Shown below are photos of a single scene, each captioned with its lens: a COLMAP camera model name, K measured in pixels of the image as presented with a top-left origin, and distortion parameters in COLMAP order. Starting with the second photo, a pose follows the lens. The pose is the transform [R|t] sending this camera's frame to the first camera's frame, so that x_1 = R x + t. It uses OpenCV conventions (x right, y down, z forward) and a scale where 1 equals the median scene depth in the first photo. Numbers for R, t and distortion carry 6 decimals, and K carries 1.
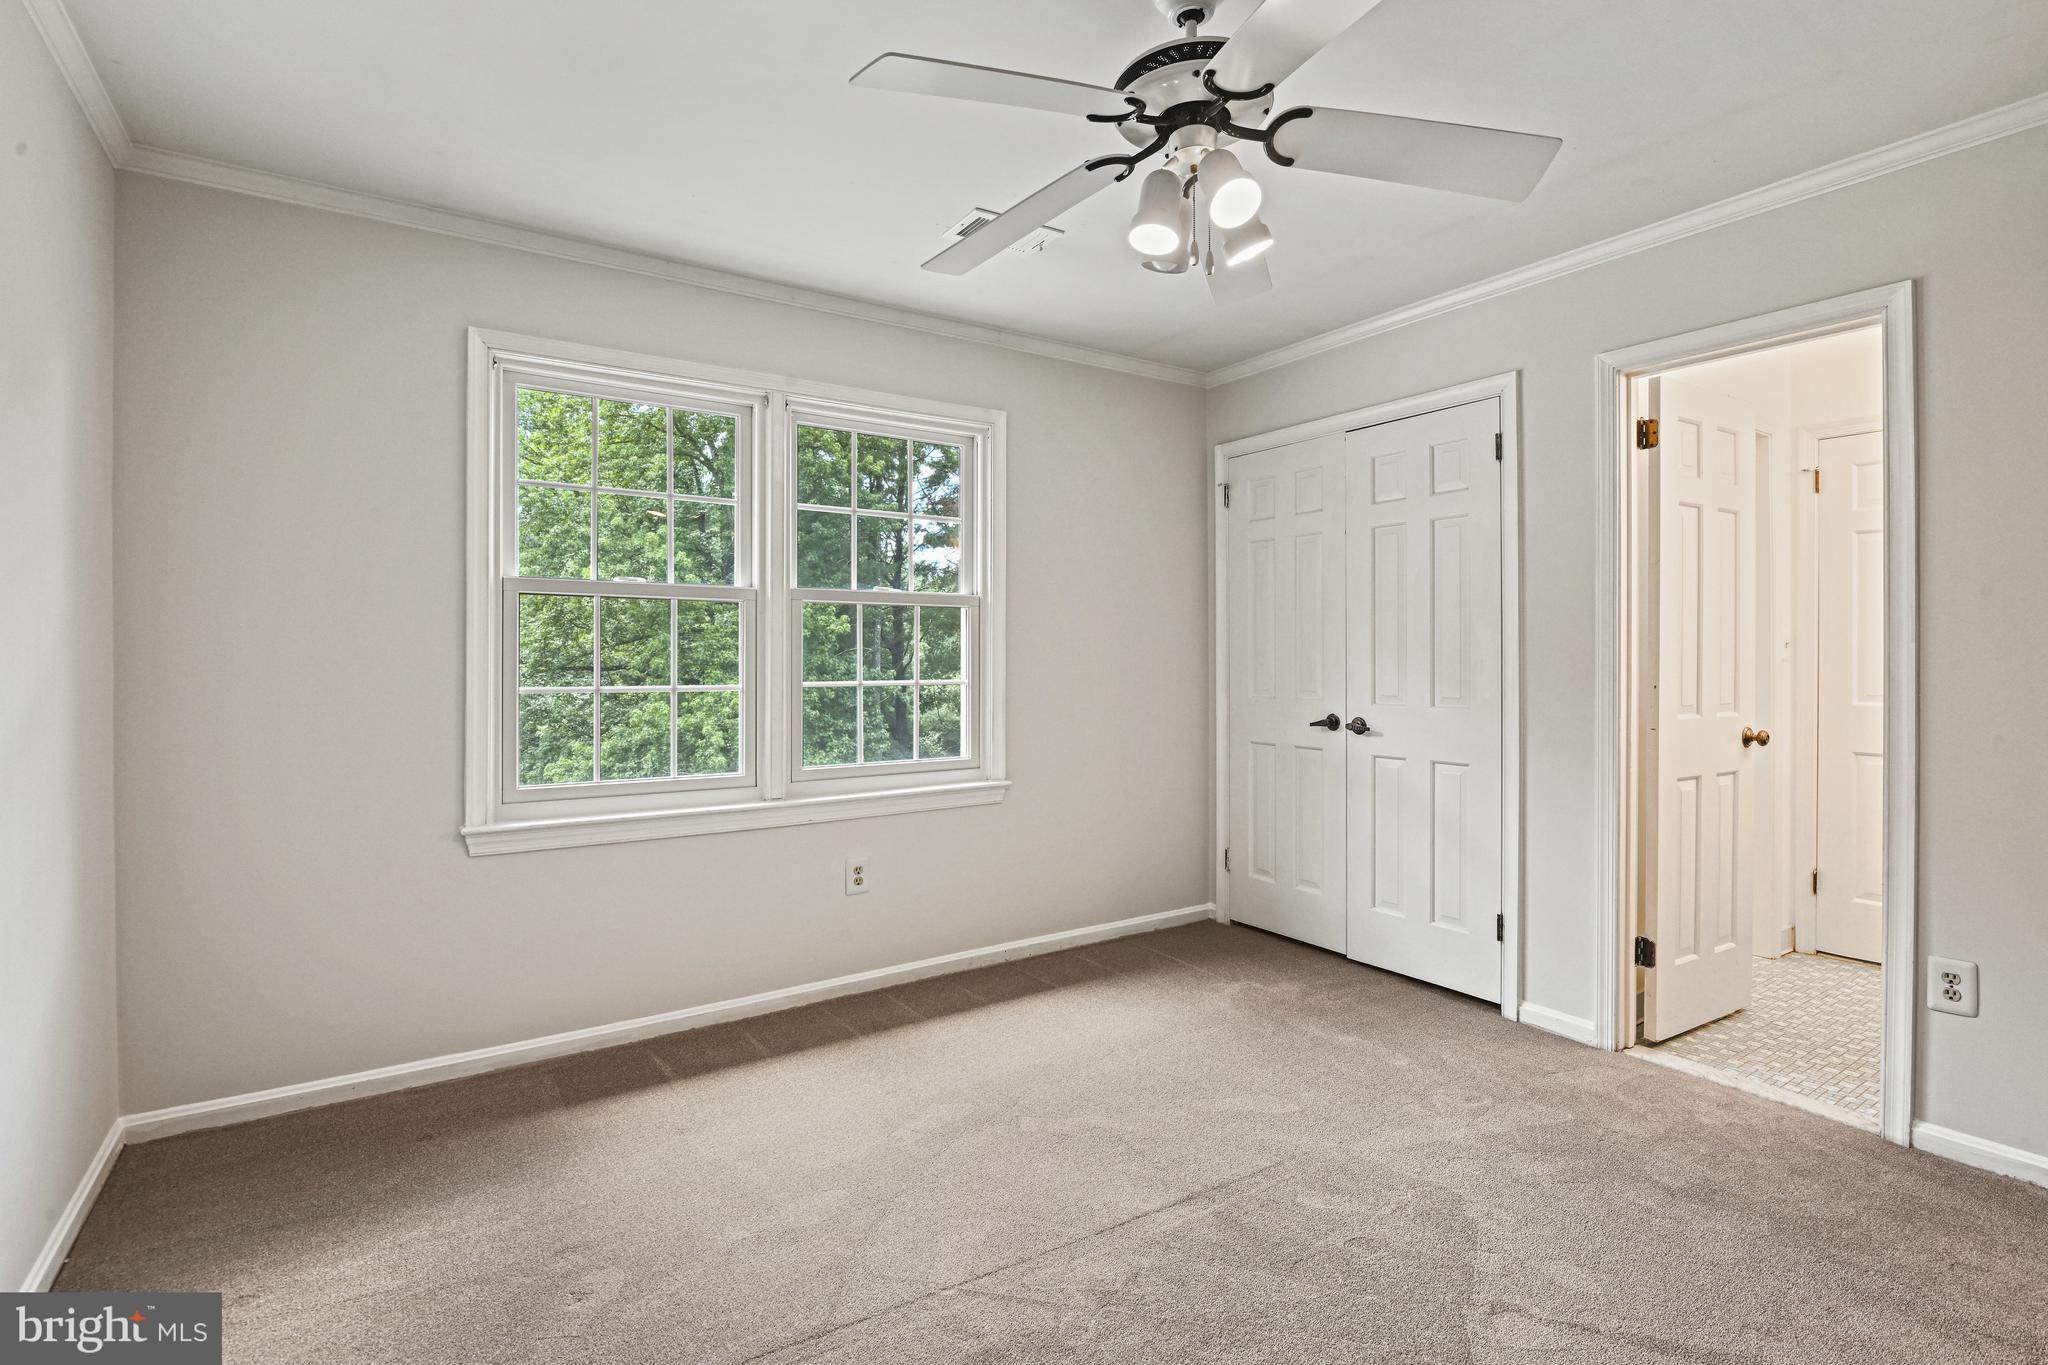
lens RADIAL K [[972.5, 0, 1029.2], [0, 972.5, 671.3], [0, 0, 1]] dist [0.000520, -0.003575]
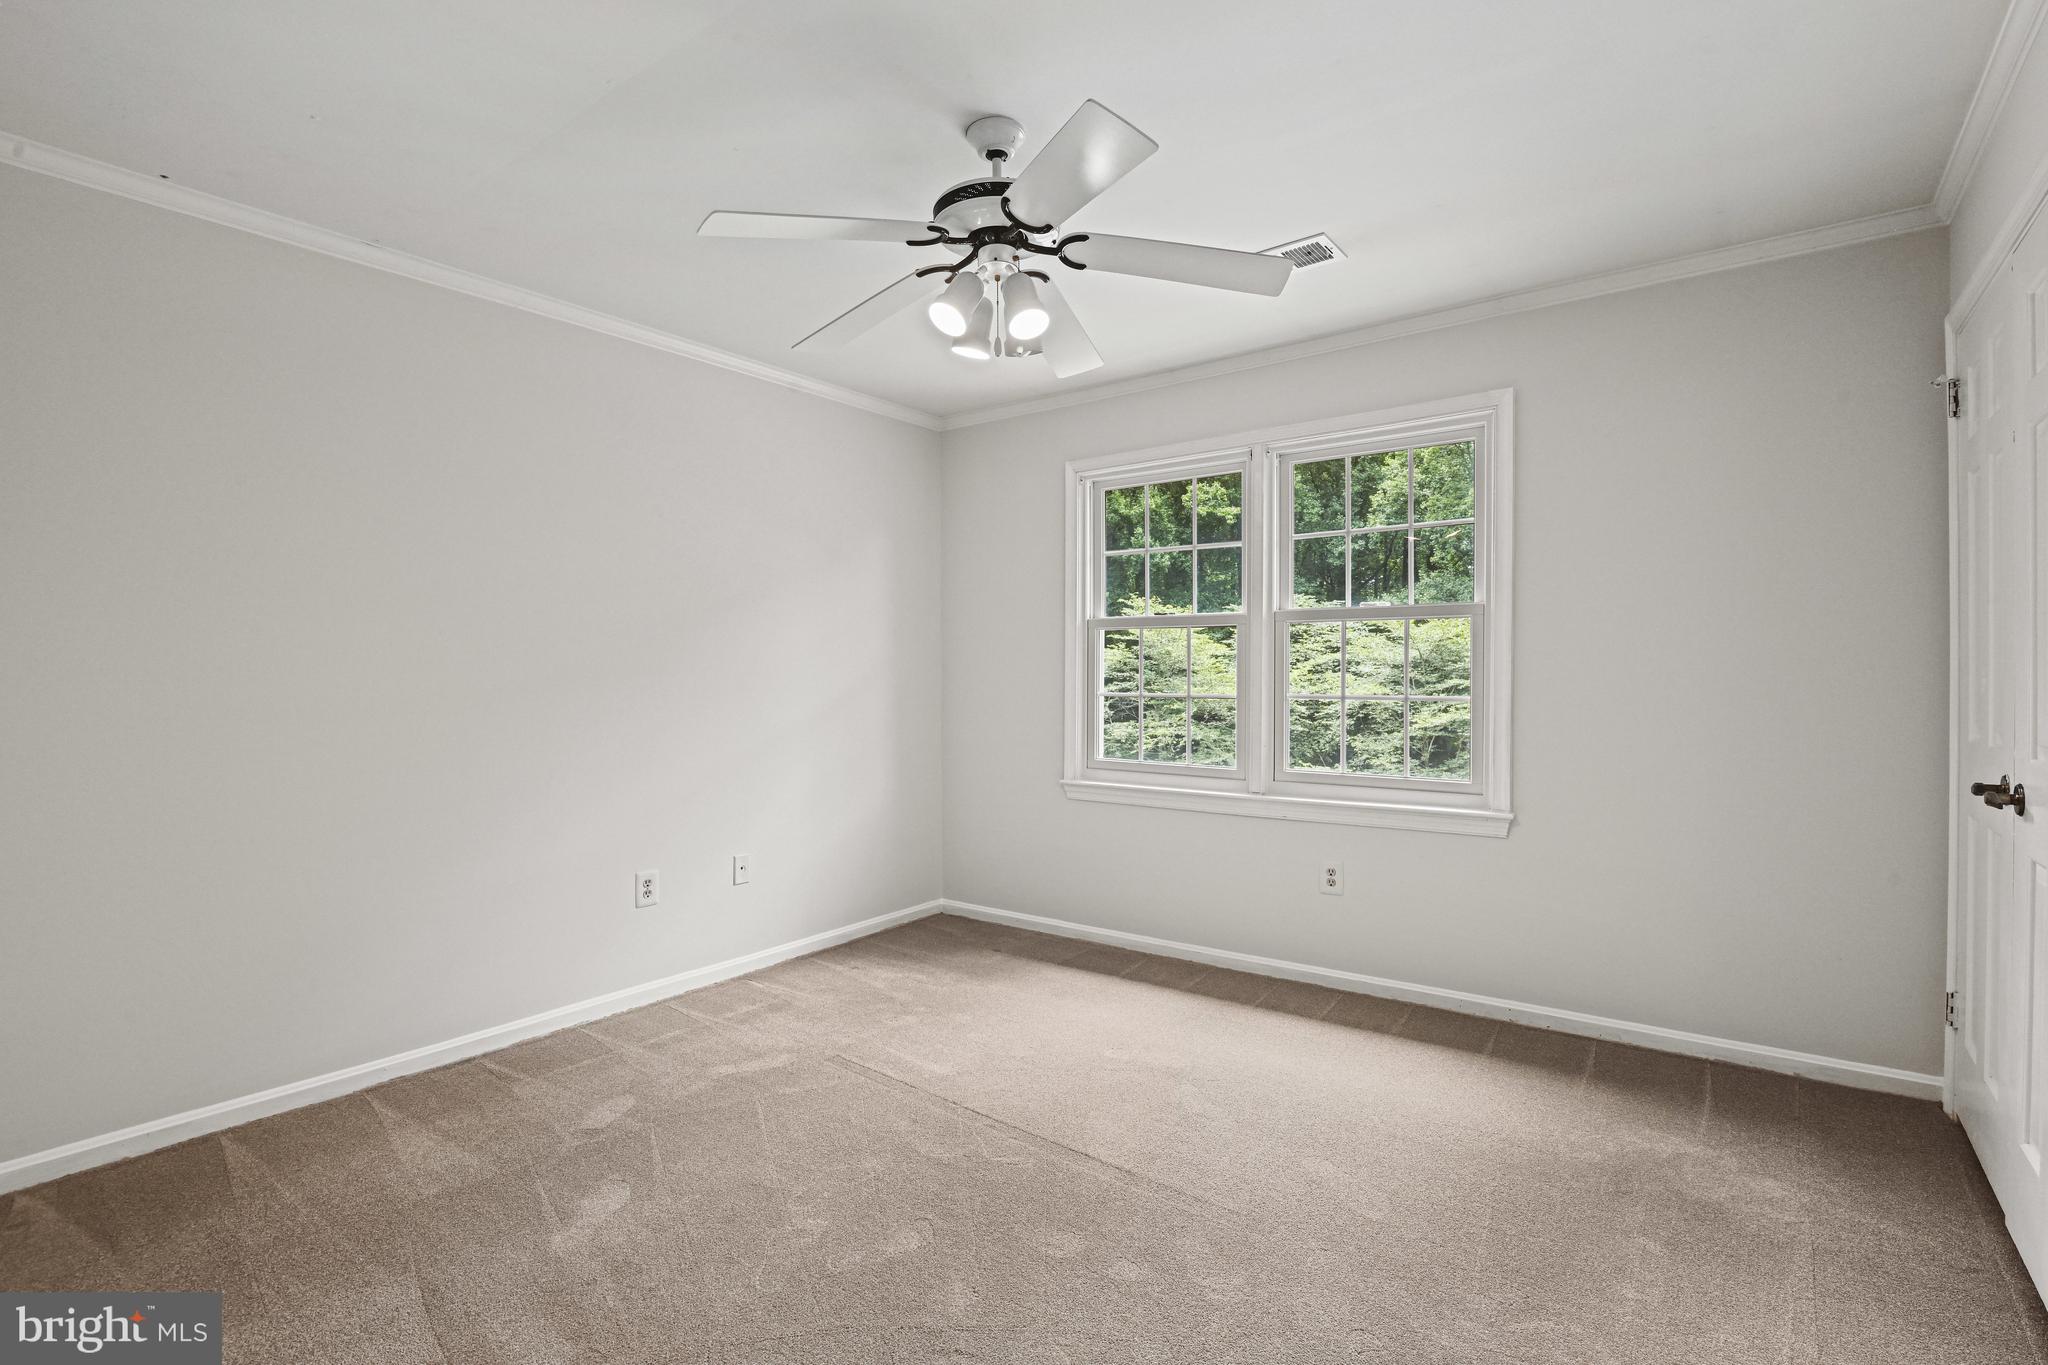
lens RADIAL K [[972.5, 0, 1036.4], [0, 972.5, 691.5], [0, 0, 1]] dist [0.000520, -0.003575]
pose [[0.334786, 0.015589, -0.942165, 0.788233], [-0.013748, 0.999838, 0.011658, -0.000297], [0.942194, 0.009050, 0.334945, 0.375543]]
